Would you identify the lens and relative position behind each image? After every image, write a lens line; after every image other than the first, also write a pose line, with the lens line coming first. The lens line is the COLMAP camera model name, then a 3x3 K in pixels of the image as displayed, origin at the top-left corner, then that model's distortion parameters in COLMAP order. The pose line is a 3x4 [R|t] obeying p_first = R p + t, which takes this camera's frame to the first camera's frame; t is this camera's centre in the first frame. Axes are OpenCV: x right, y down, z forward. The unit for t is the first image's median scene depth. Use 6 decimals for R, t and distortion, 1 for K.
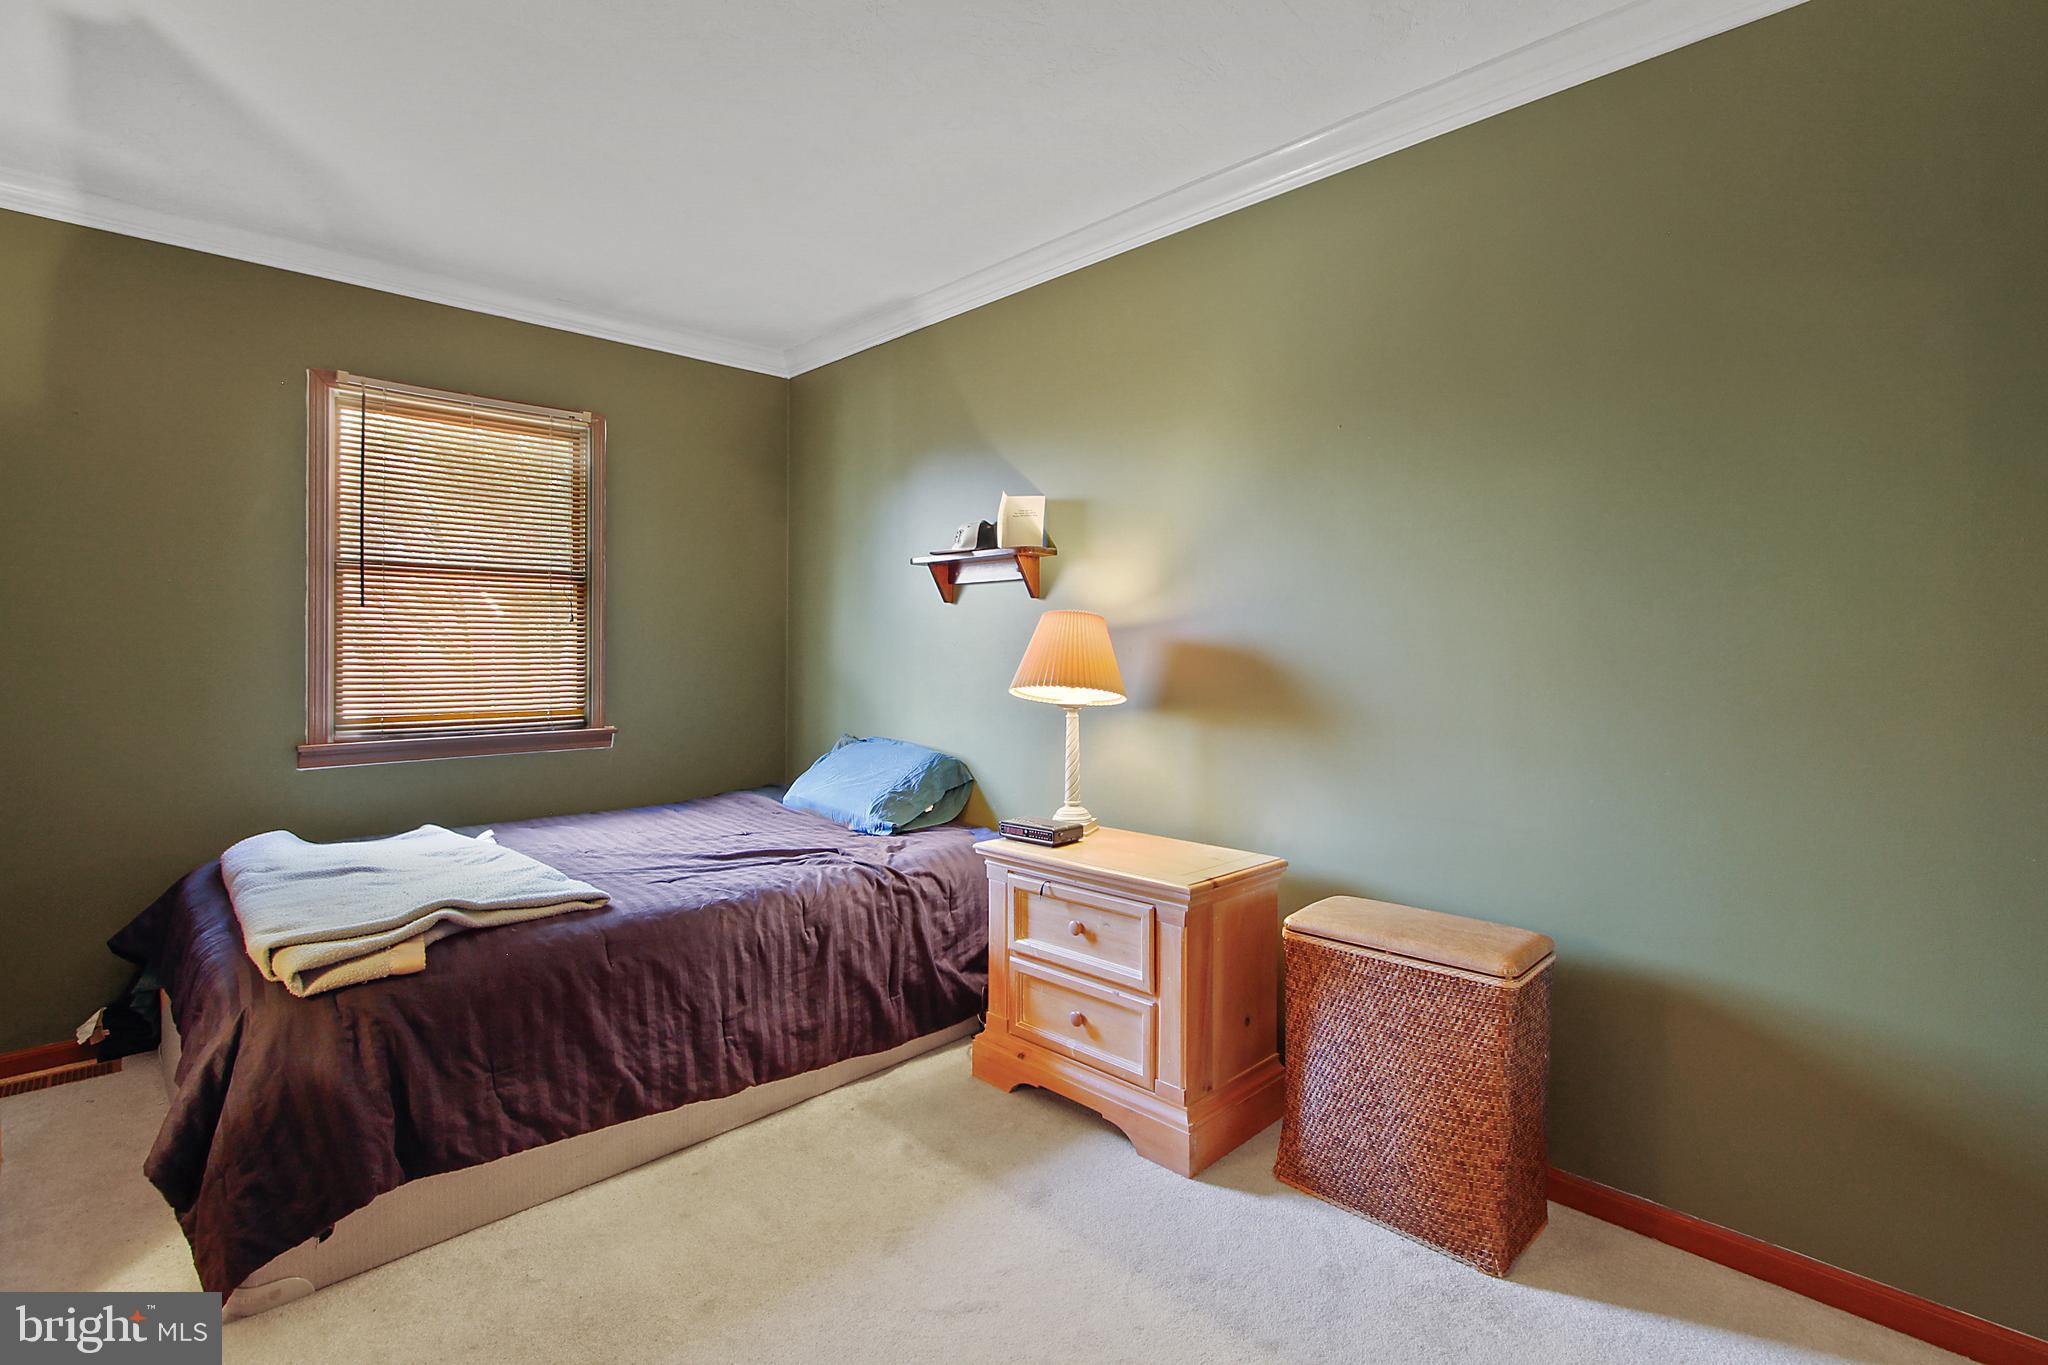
lens RADIAL K [[945.3, 0, 1019.6], [0, 945.3, 665.0], [0, 0, 1]] dist [-0.013552, 0.000799]
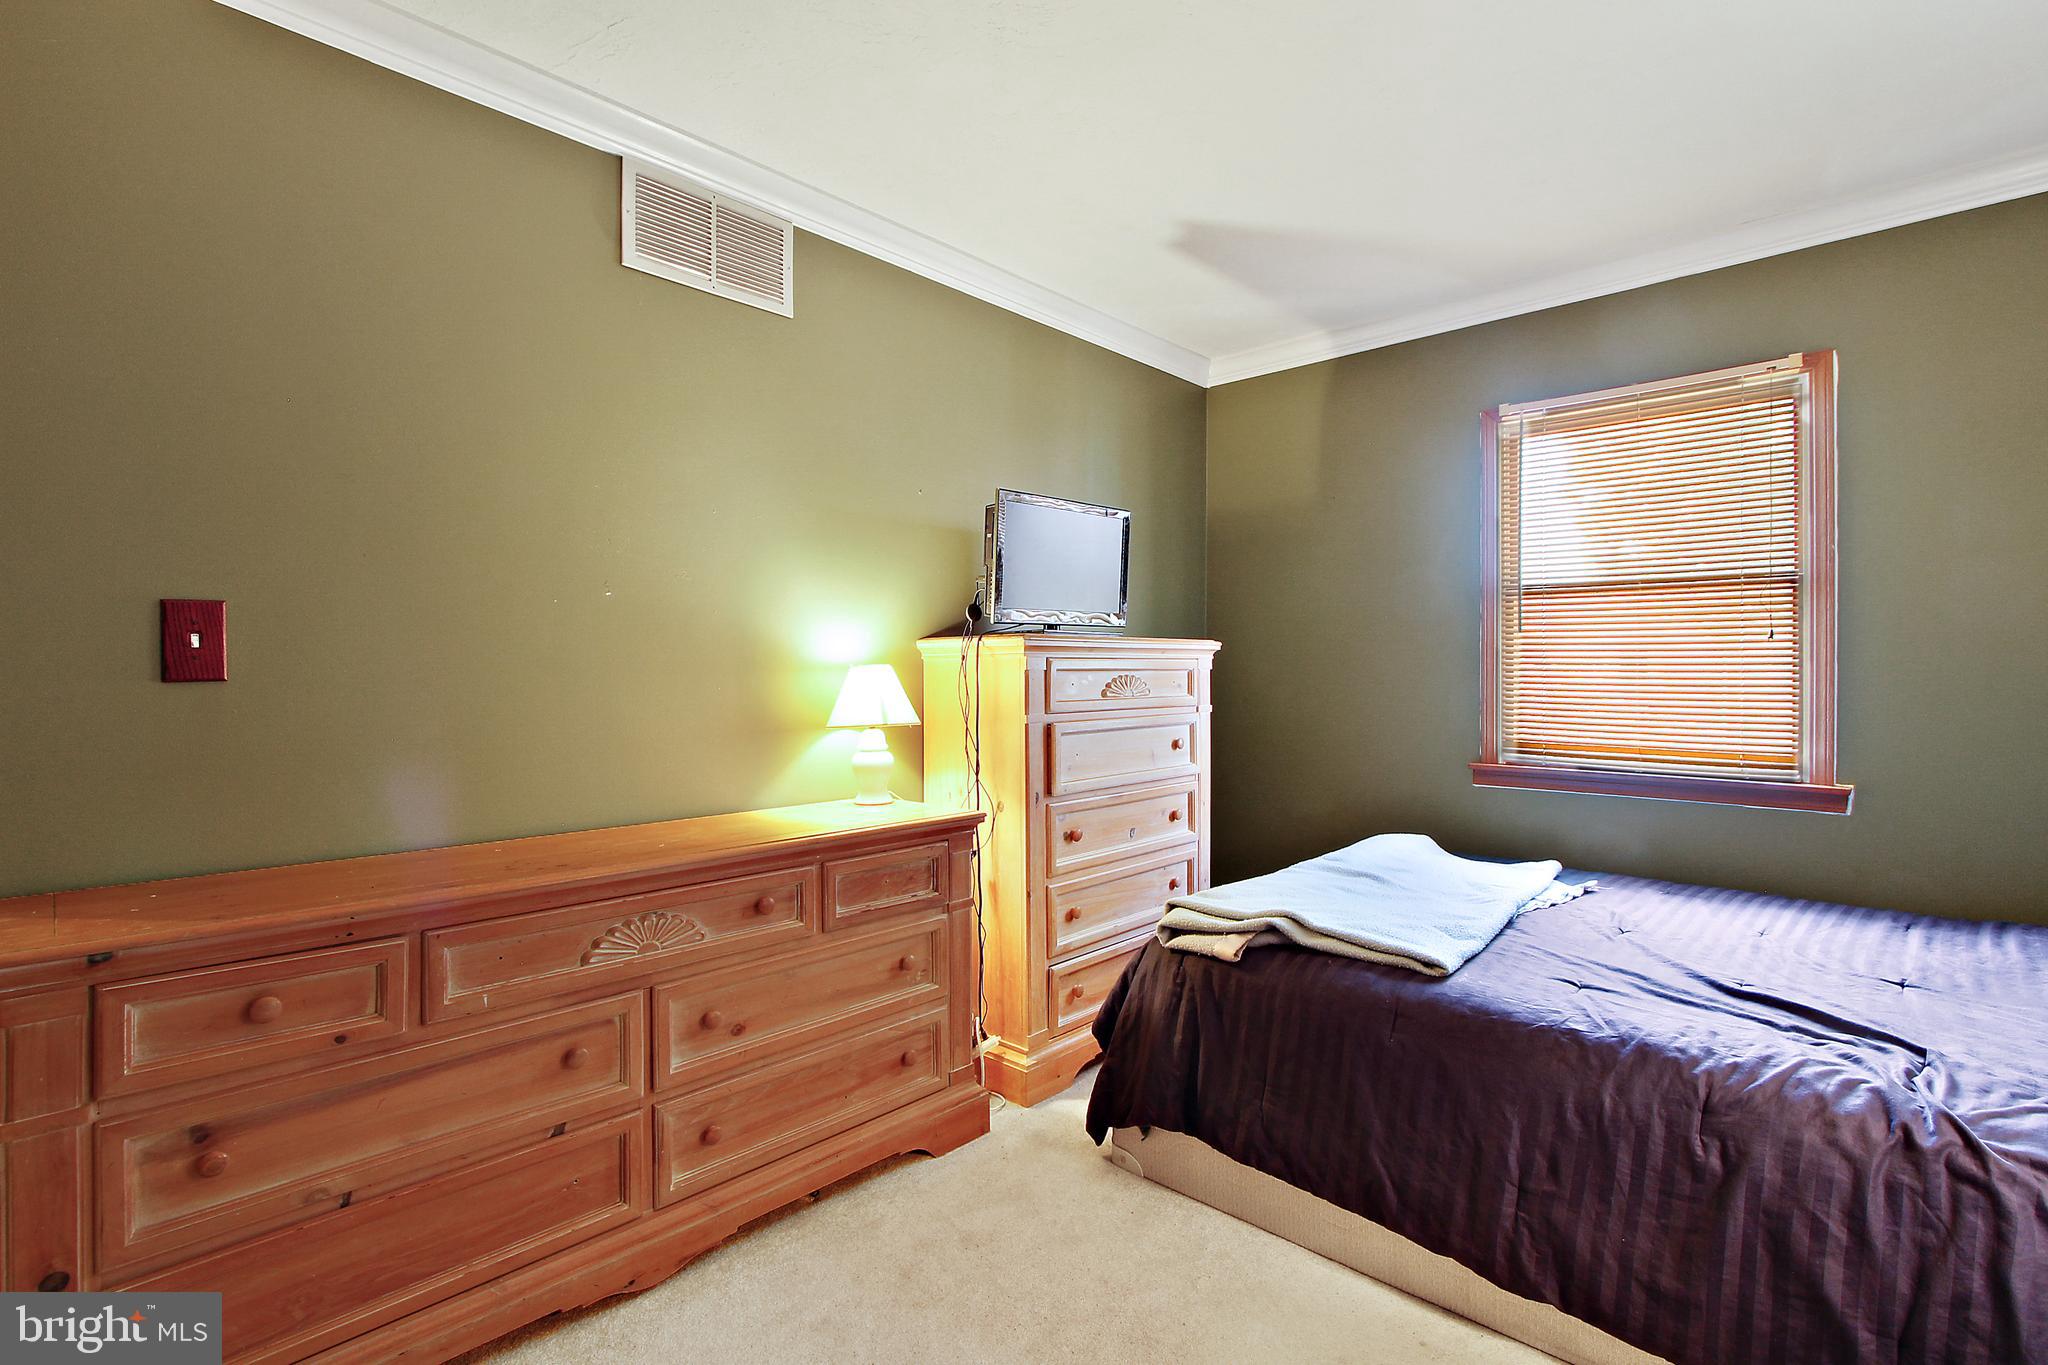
lens RADIAL K [[945.3, 0, 1019.7], [0, 945.3, 679.5], [0, 0, 1]] dist [-0.013552, 0.000799]
pose [[0.031453, 0.008081, -0.999473, 0.373479], [-0.017749, 0.999814, 0.007525, -0.011709], [0.999348, 0.017503, 0.031591, 0.557043]]
